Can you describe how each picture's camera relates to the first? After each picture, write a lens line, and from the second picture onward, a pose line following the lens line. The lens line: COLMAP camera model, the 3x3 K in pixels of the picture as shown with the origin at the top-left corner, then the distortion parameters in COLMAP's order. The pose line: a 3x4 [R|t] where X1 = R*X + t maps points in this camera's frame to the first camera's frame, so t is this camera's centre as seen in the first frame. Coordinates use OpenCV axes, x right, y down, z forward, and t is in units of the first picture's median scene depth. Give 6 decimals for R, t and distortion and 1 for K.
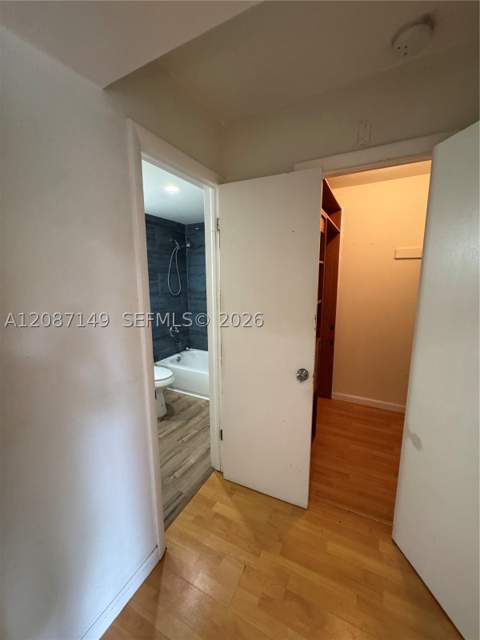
lens RADIAL K [[256.4, 0, 240.5], [0, 256.4, 318.9], [0, 0, 1]] dist [-0.003097, 0.000637]
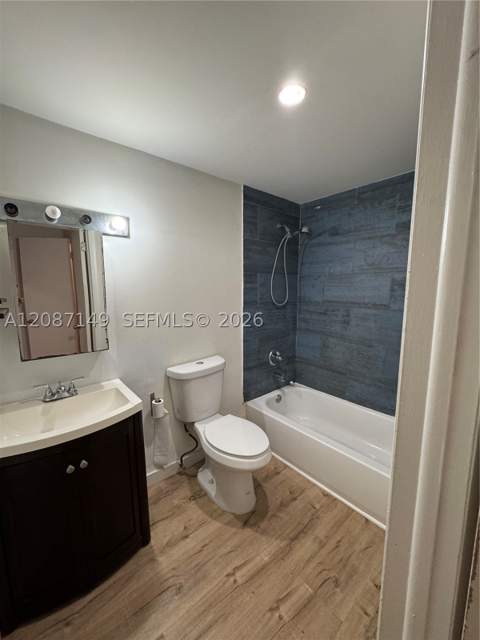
lens RADIAL K [[256.4, 0, 240.5], [0, 256.4, 318.9], [0, 0, 1]] dist [-0.003097, 0.000637]
pose [[0.926116, 0.053274, -0.373459, -0.162251], [-0.066681, 0.997508, -0.023062, -0.060718], [0.371299, 0.046260, 0.927360, 0.564409]]
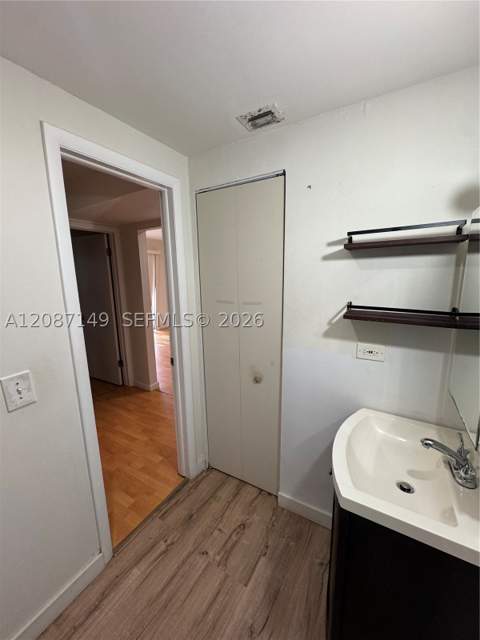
lens RADIAL K [[256.4, 0, 240.5], [0, 256.4, 318.9], [0, 0, 1]] dist [-0.003097, 0.000637]
pose [[-0.997923, 0.014048, 0.062865, -0.487280], [0.034098, 0.943186, 0.330510, -0.235960], [-0.054651, 0.331967, -0.941707, 1.347965]]
